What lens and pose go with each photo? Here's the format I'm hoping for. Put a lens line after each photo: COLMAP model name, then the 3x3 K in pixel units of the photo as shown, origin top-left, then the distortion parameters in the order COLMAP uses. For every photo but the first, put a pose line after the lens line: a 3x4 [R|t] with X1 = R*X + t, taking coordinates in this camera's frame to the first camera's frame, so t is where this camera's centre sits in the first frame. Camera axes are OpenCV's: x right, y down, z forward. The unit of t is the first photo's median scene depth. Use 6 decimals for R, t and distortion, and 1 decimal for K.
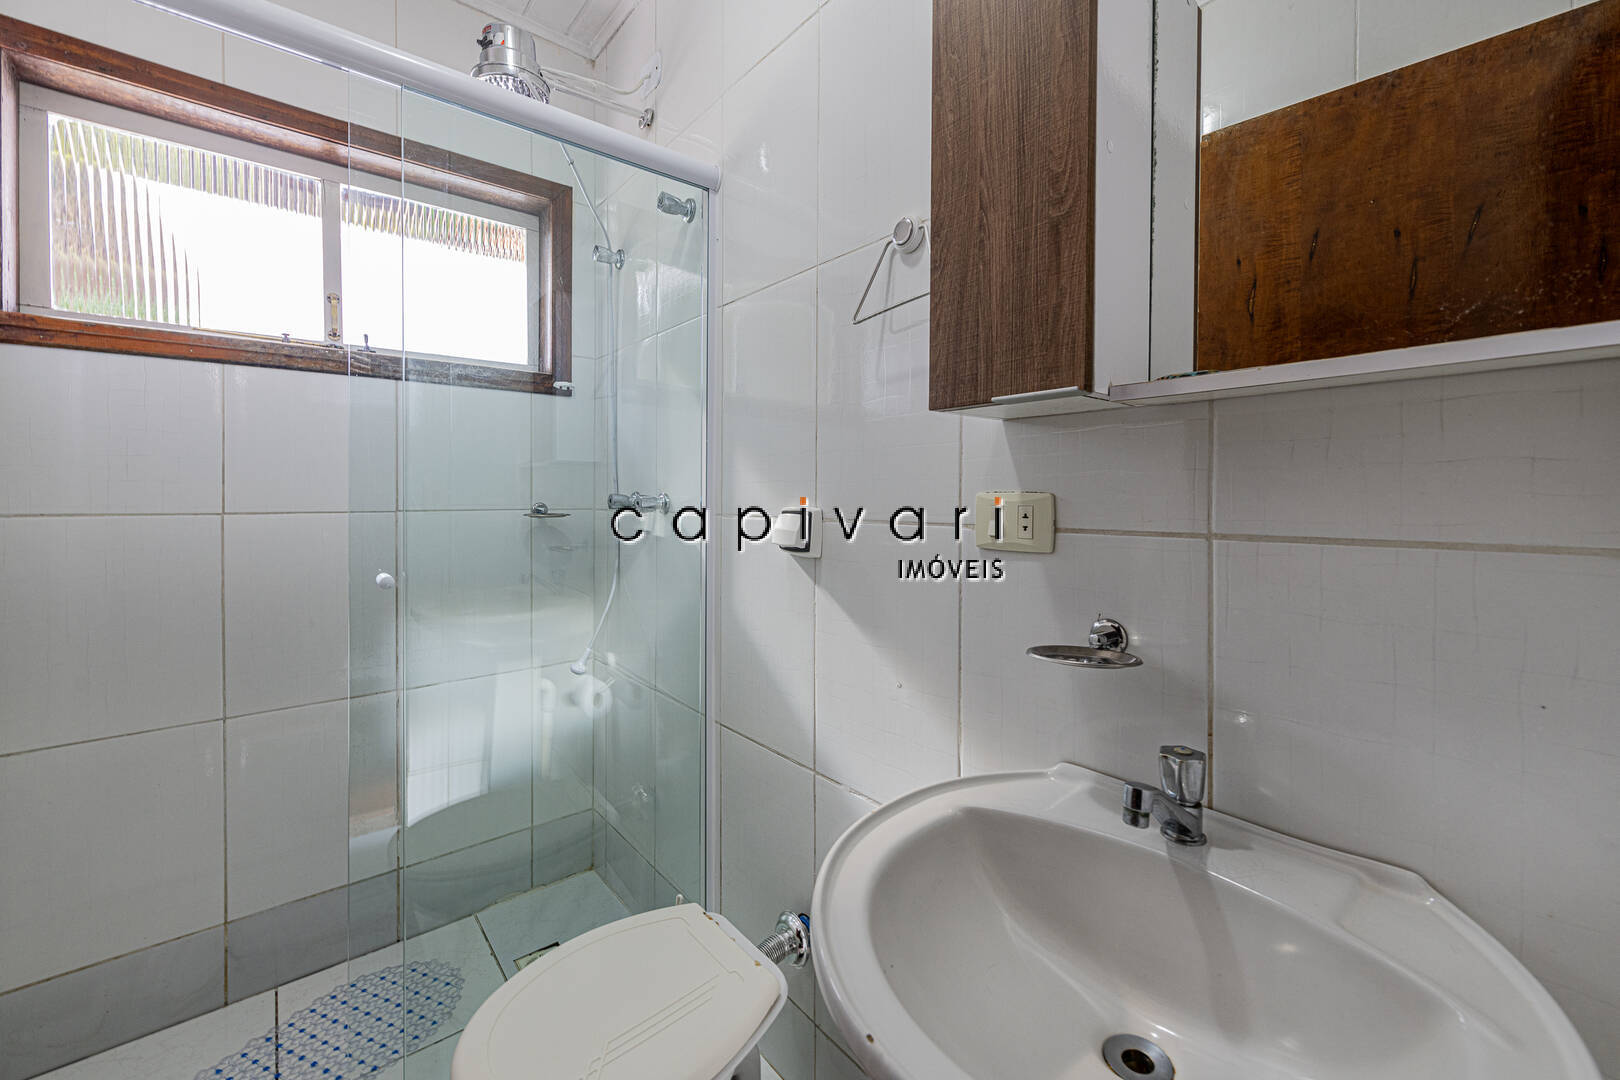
lens RADIAL K [[655.9, 0, 807.7], [0, 655.9, 477.8], [0, 0, 1]] dist [0.010407, -0.003222]
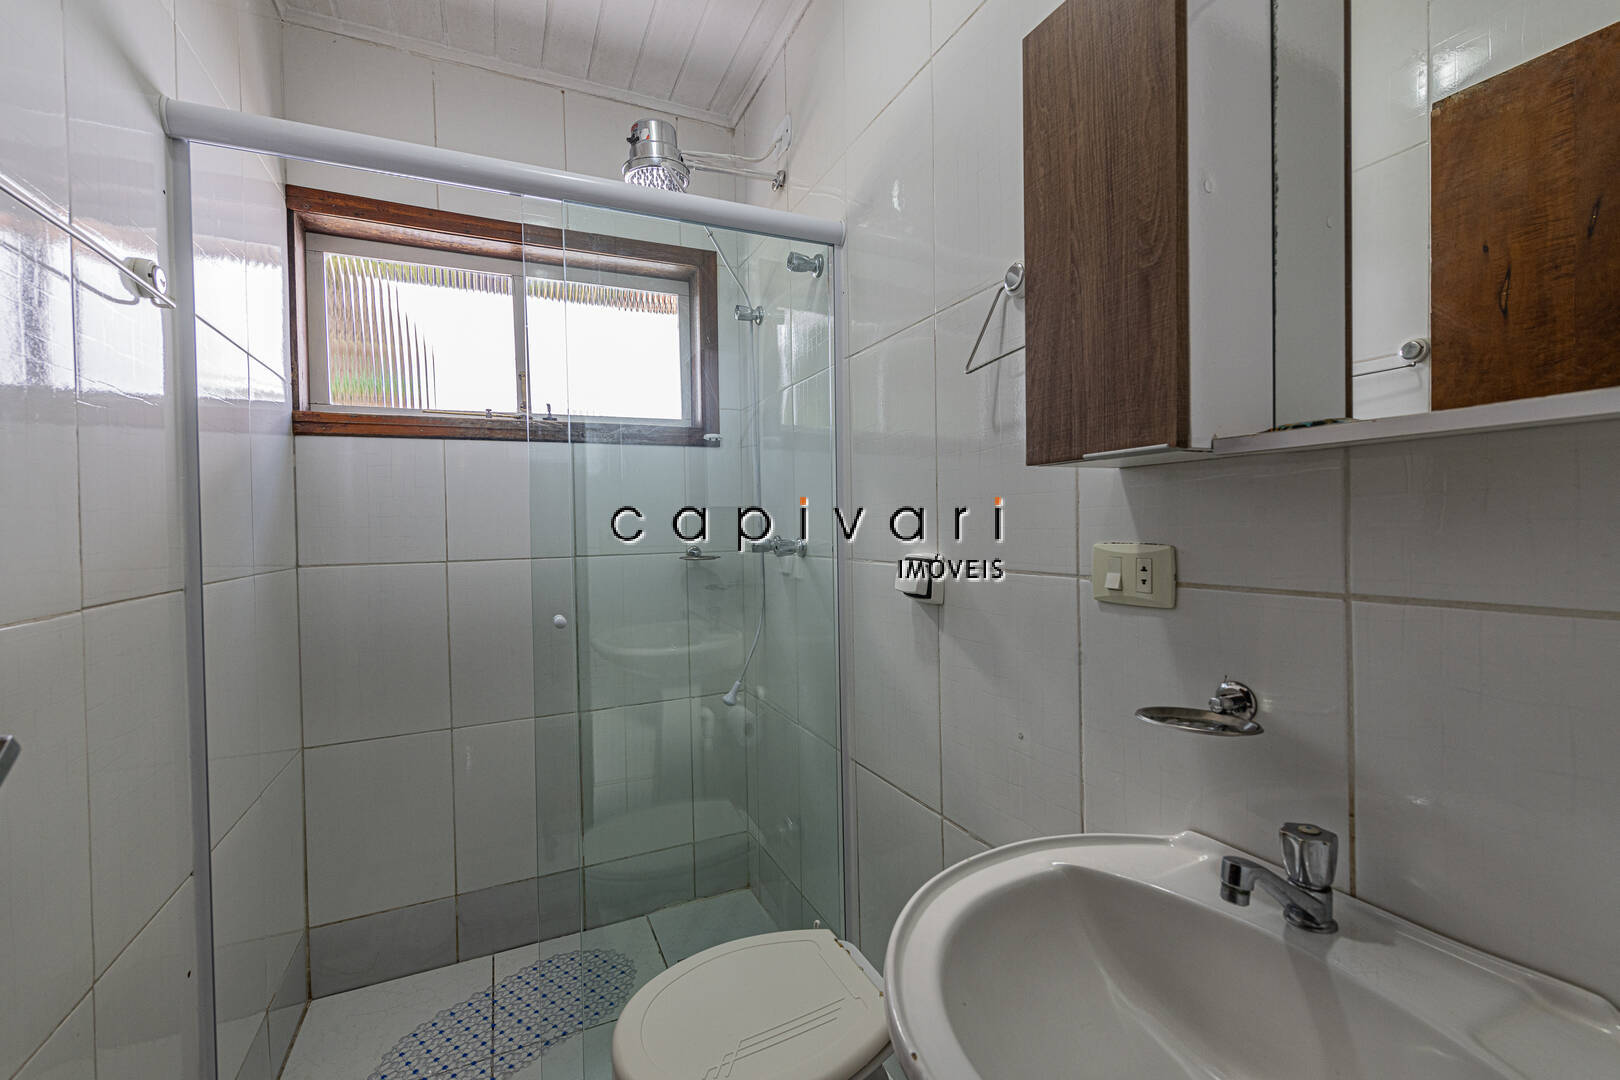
lens RADIAL K [[682.0, 0, 816.4], [0, 682.0, 509.1], [0, 0, 1]] dist [0.015375, -0.005074]
pose [[0.969445, -0.018849, -0.244582, 0.115275], [0.020925, 0.999764, 0.005893, -0.044762], [0.244413, -0.010831, 0.969611, -0.080264]]
